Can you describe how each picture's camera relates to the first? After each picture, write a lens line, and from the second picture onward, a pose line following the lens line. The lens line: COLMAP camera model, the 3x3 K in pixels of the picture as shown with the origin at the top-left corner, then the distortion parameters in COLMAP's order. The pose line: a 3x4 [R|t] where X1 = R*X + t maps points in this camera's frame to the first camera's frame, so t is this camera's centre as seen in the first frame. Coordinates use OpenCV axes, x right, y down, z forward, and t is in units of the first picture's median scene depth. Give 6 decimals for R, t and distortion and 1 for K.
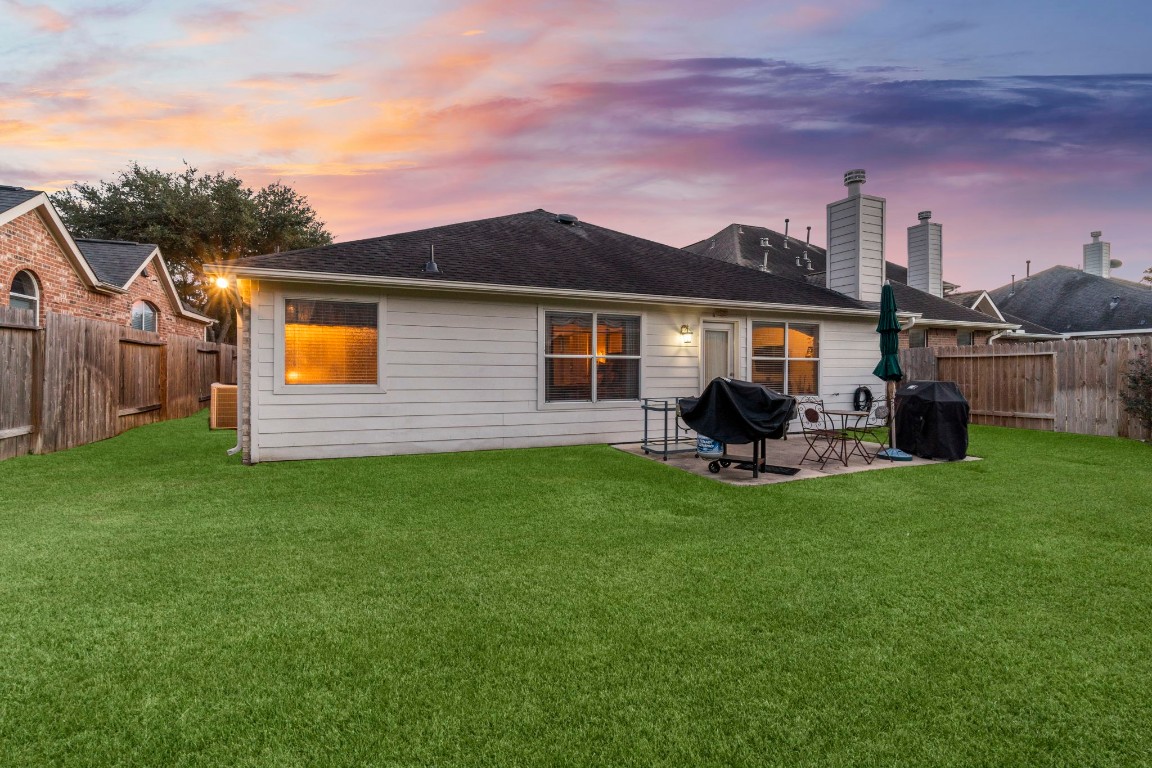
lens RADIAL K [[506.7, 0, 558.0], [0, 506.7, 365.7], [0, 0, 1]] dist [-0.003447, -0.000025]
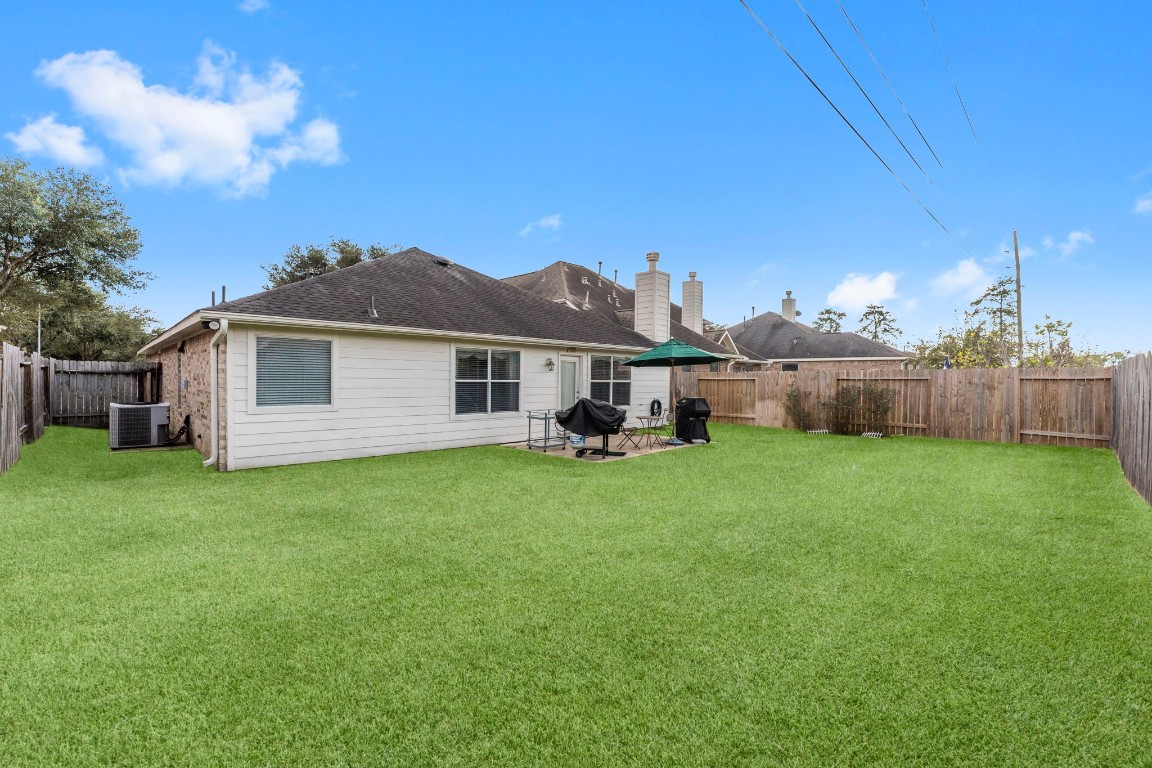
lens RADIAL K [[496.0, 0, 569.3], [0, 496.0, 383.2], [0, 0, 1]] dist [-0.004116, 0.000105]
pose [[0.926666, 0.001452, 0.375882, -0.224862], [-0.008439, 0.999821, 0.016943, -0.035054], [-0.375790, -0.018873, 0.926513, -0.313932]]
